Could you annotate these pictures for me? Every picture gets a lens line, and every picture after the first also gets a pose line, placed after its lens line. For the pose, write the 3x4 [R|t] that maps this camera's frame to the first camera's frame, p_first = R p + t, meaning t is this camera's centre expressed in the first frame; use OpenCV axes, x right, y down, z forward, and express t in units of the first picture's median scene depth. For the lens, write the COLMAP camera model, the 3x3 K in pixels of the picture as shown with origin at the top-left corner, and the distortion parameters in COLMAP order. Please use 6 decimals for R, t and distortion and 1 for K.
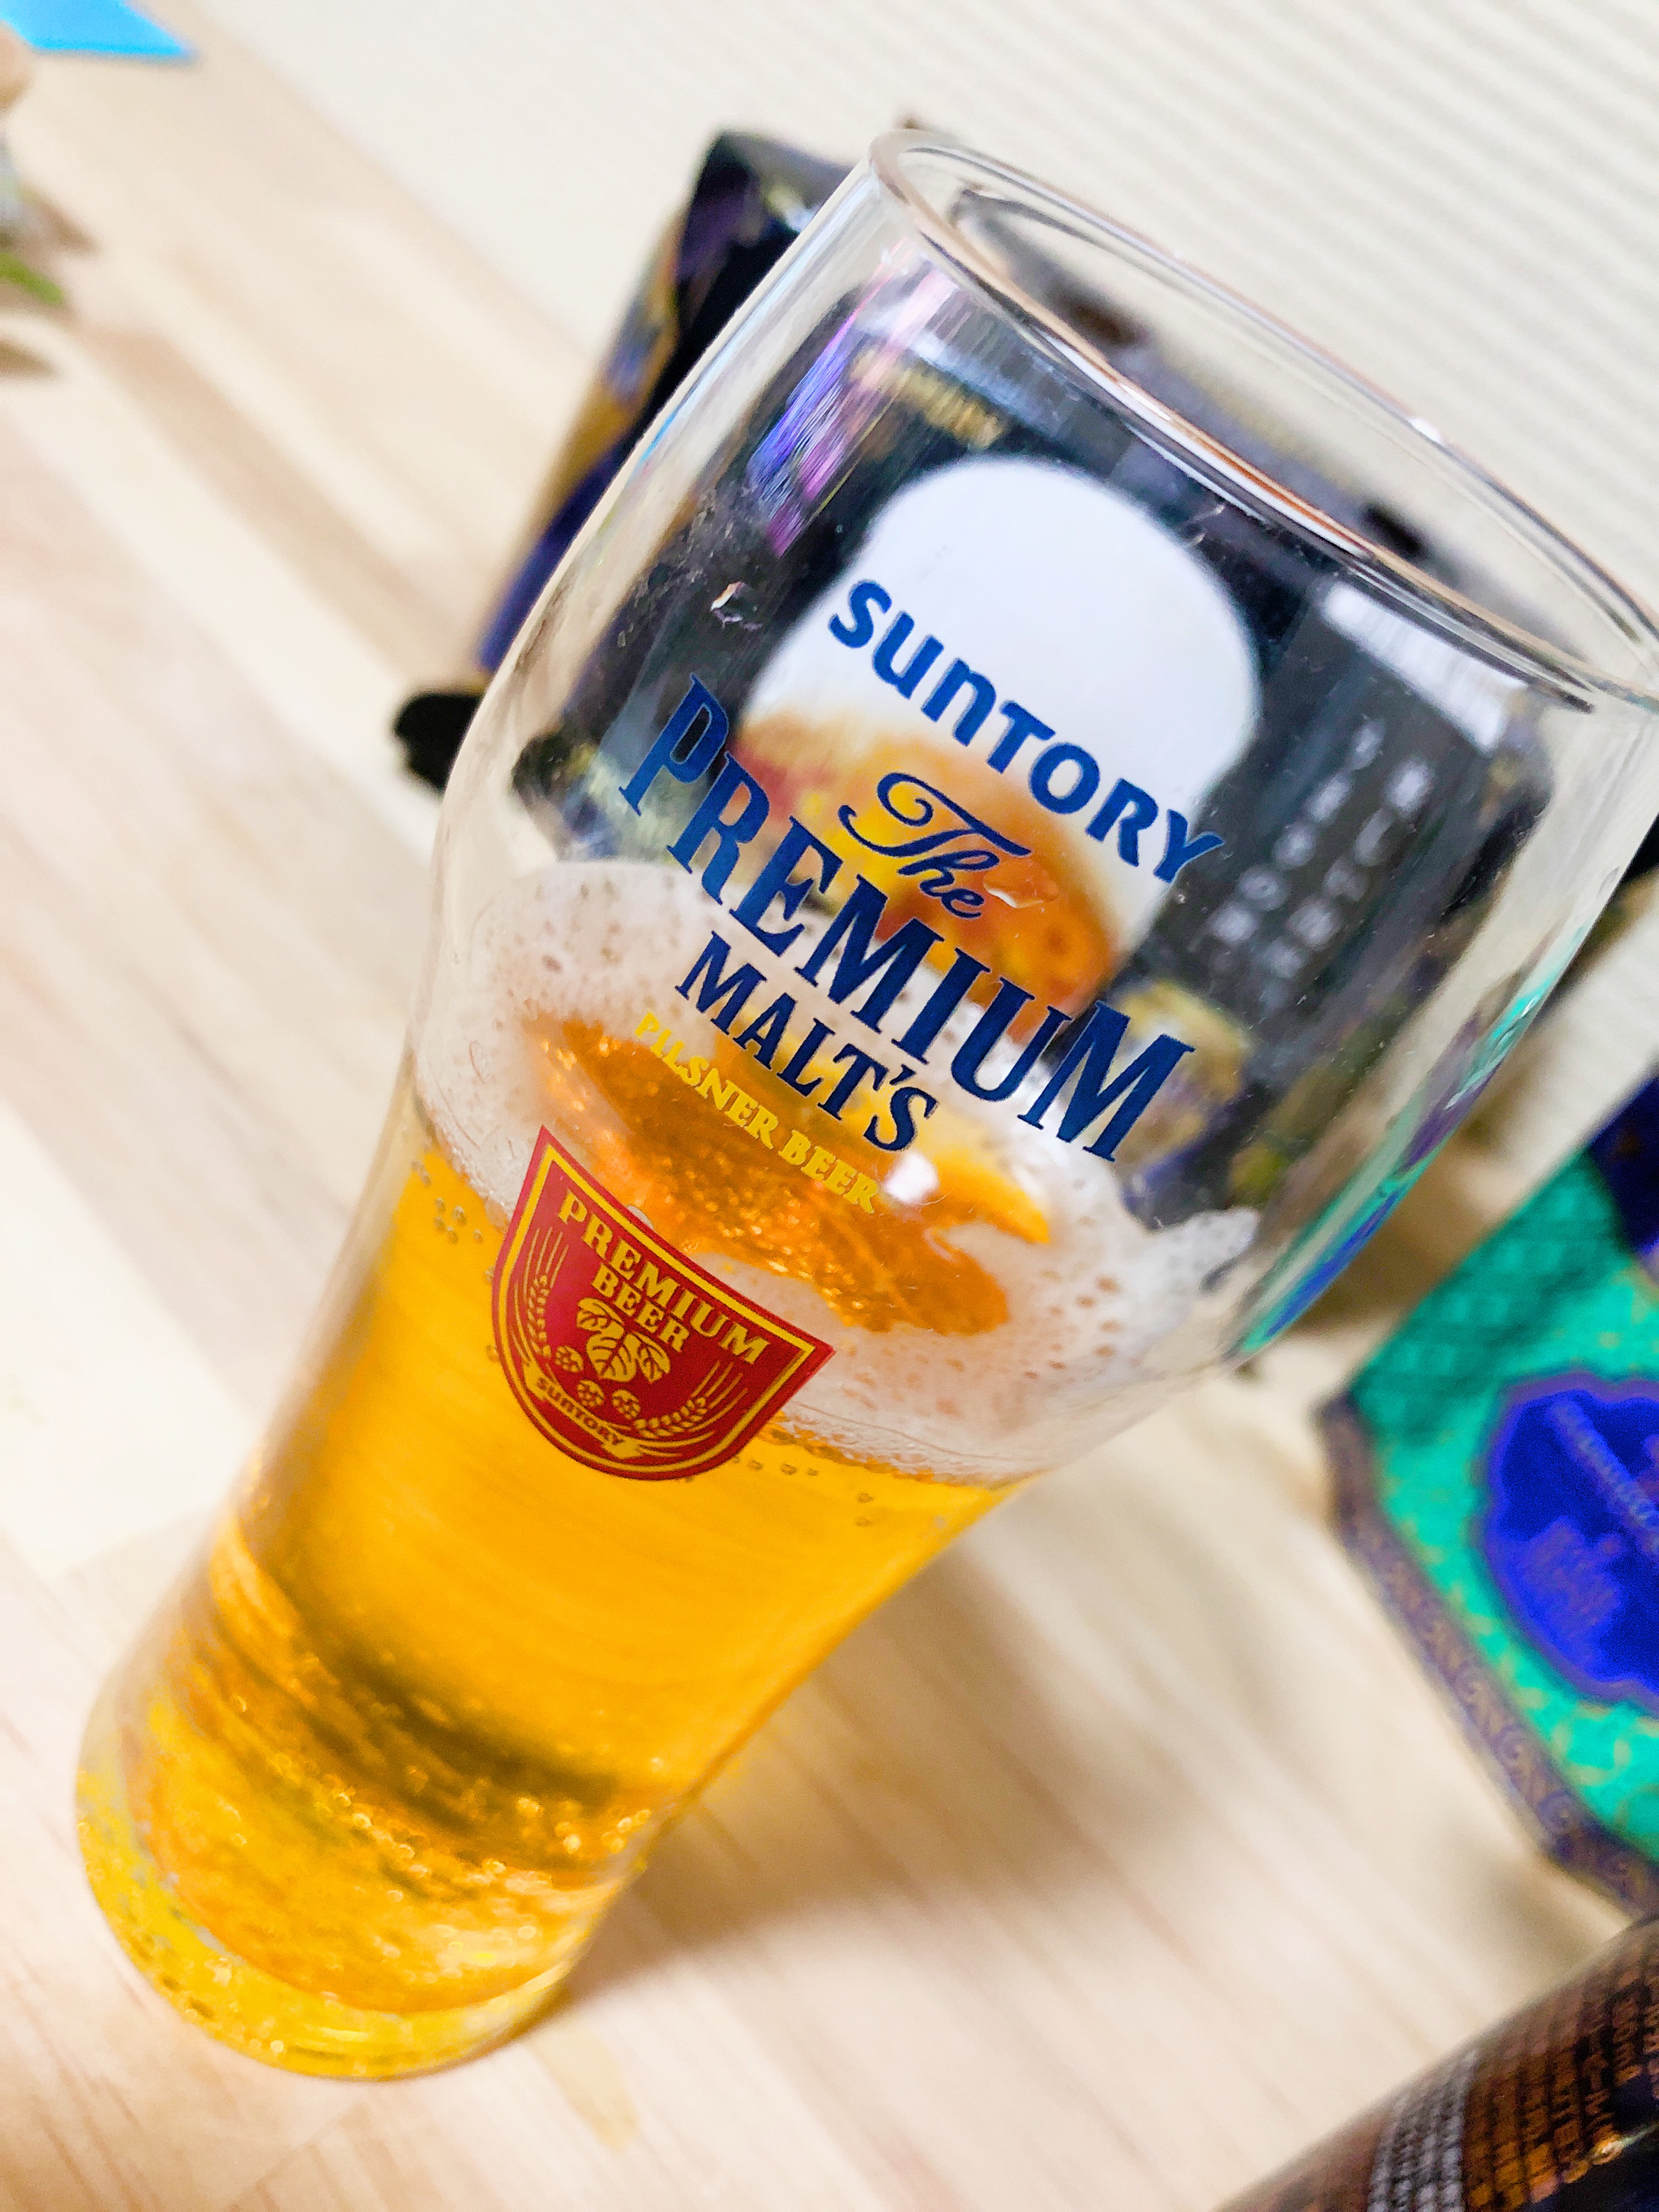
lens RADIAL K [[1819.2, 0, 826.9], [0, 1819.2, 1110.4], [0, 0, 1]] dist [0.033717, -0.004940]
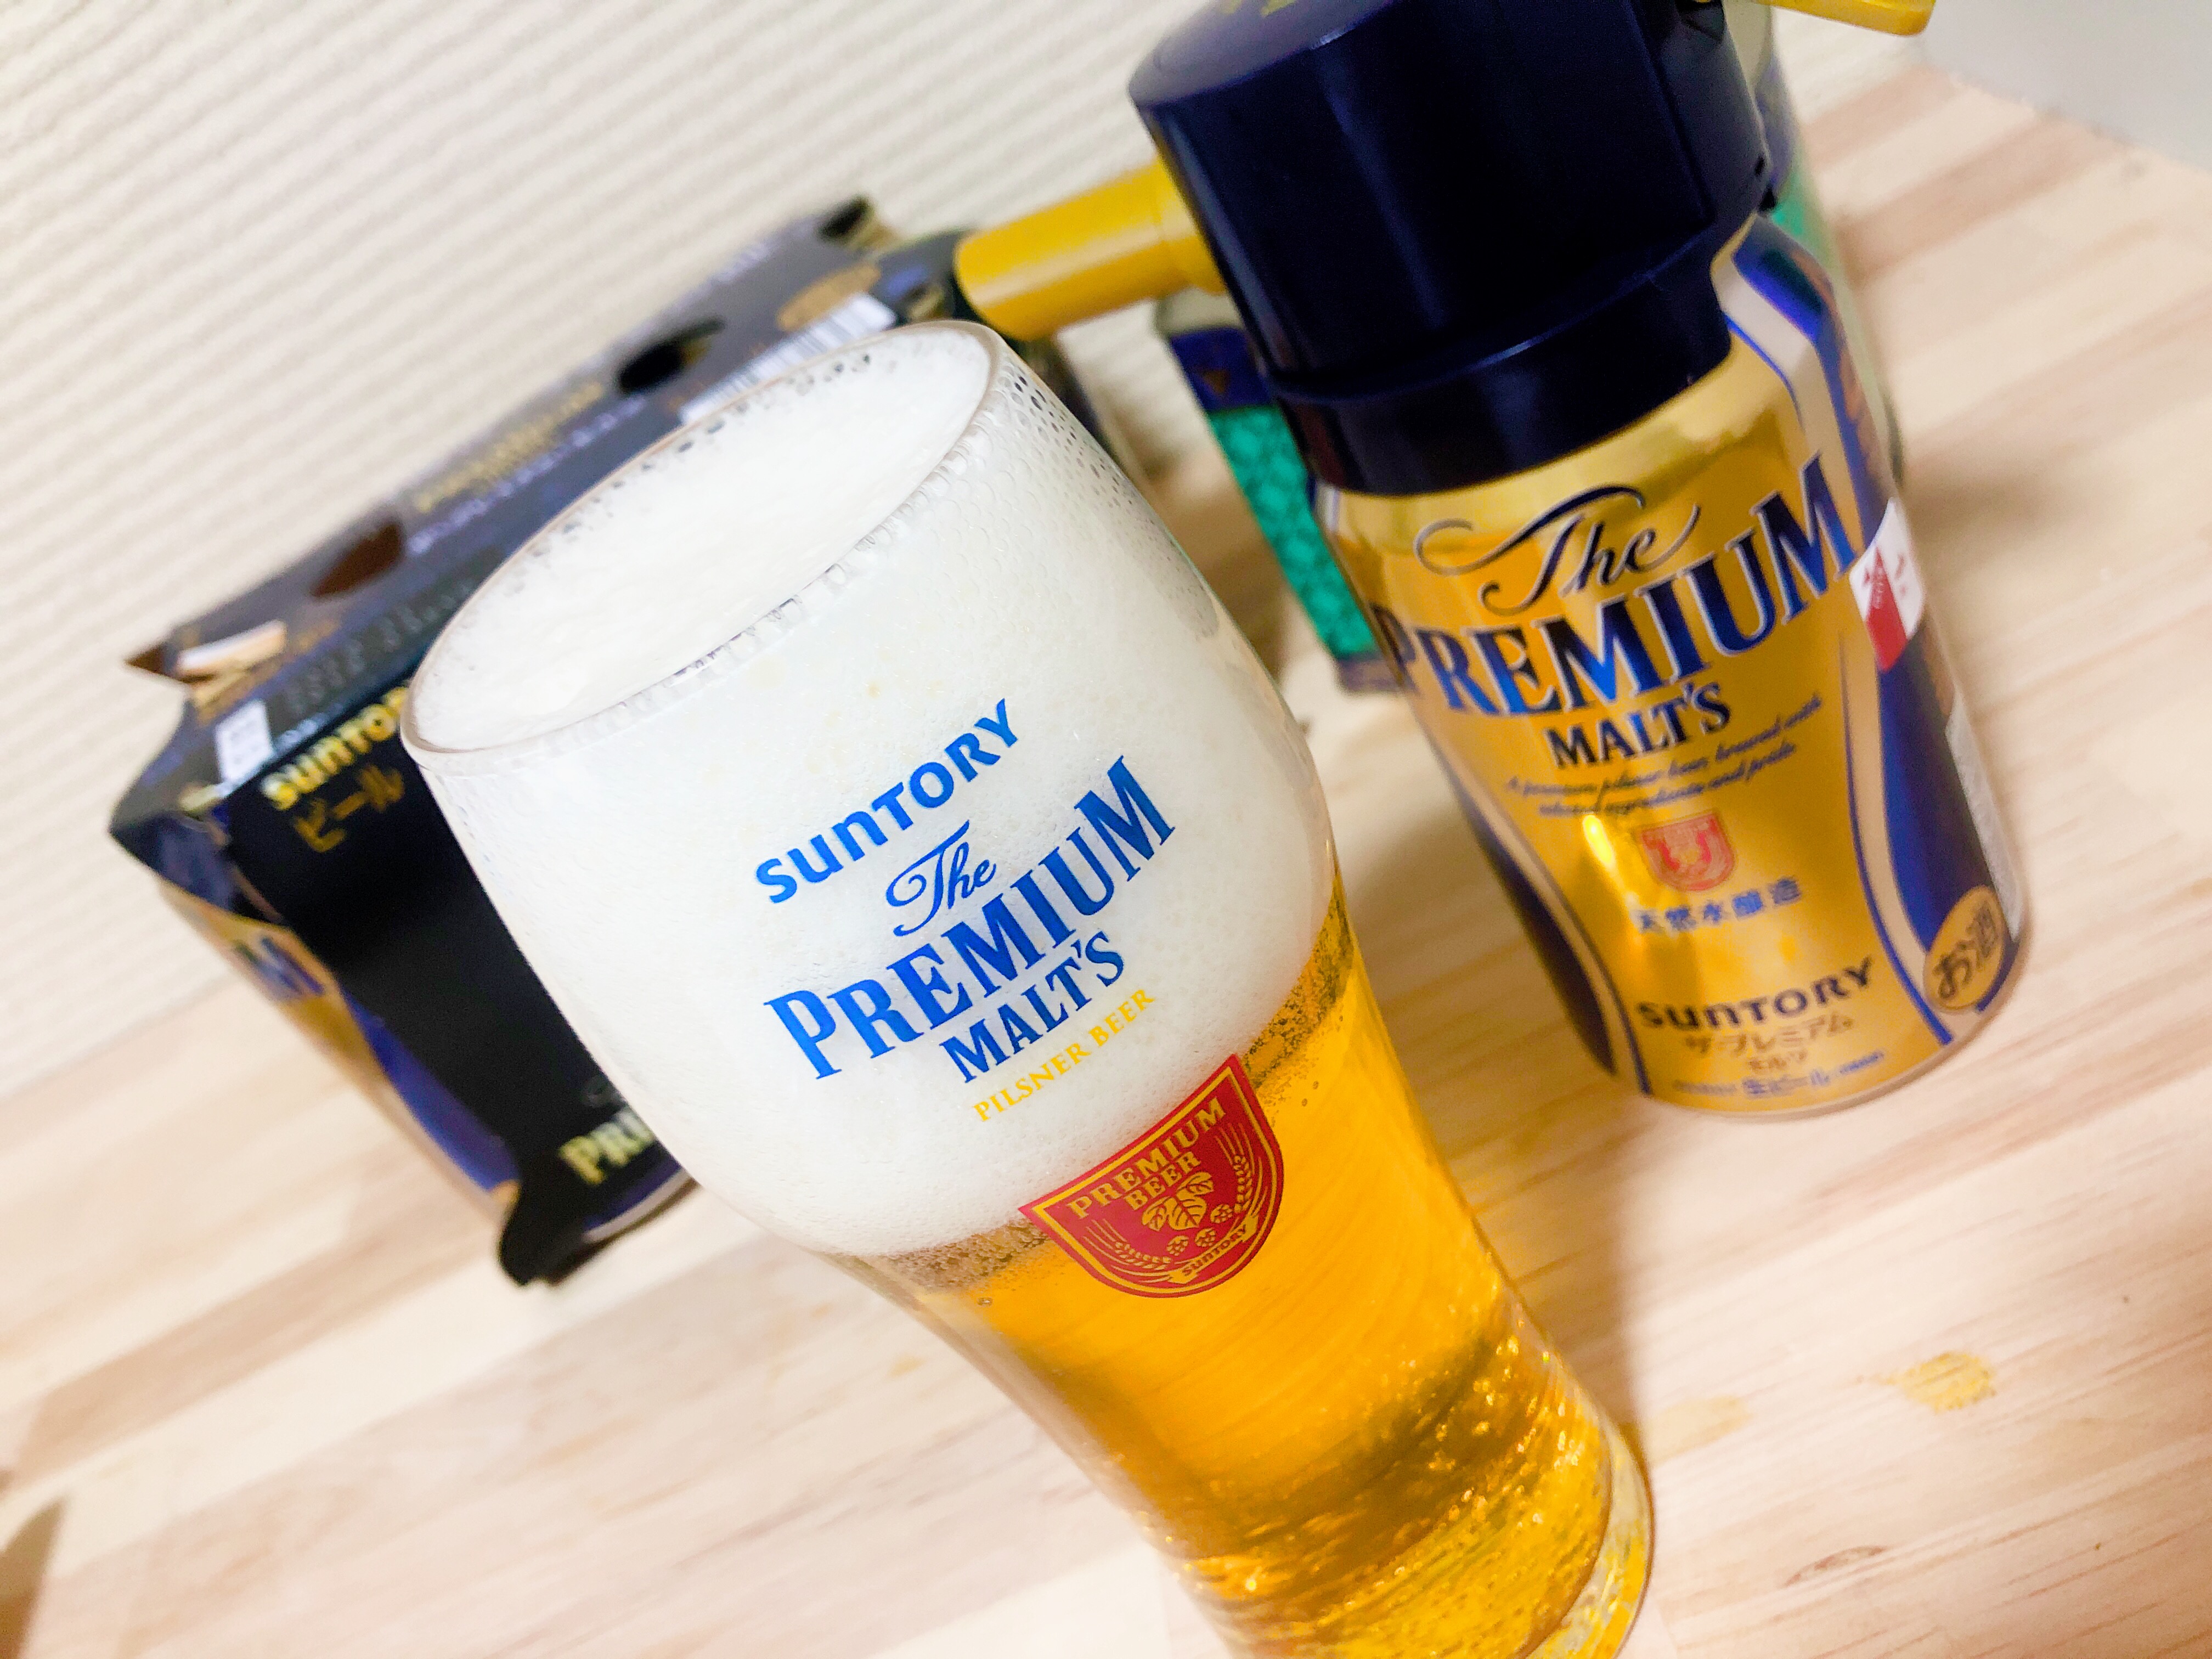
lens RADIAL K [[1819.2, 0, 1102.0], [0, 1819.2, 828.8], [0, 0, 1]] dist [0.033717, -0.004940]
pose [[0.300113, -0.945730, 0.124607, -0.037425], [0.947609, 0.310560, 0.074760, -0.121751], [-0.109400, 0.095642, 0.989386, -0.385966]]
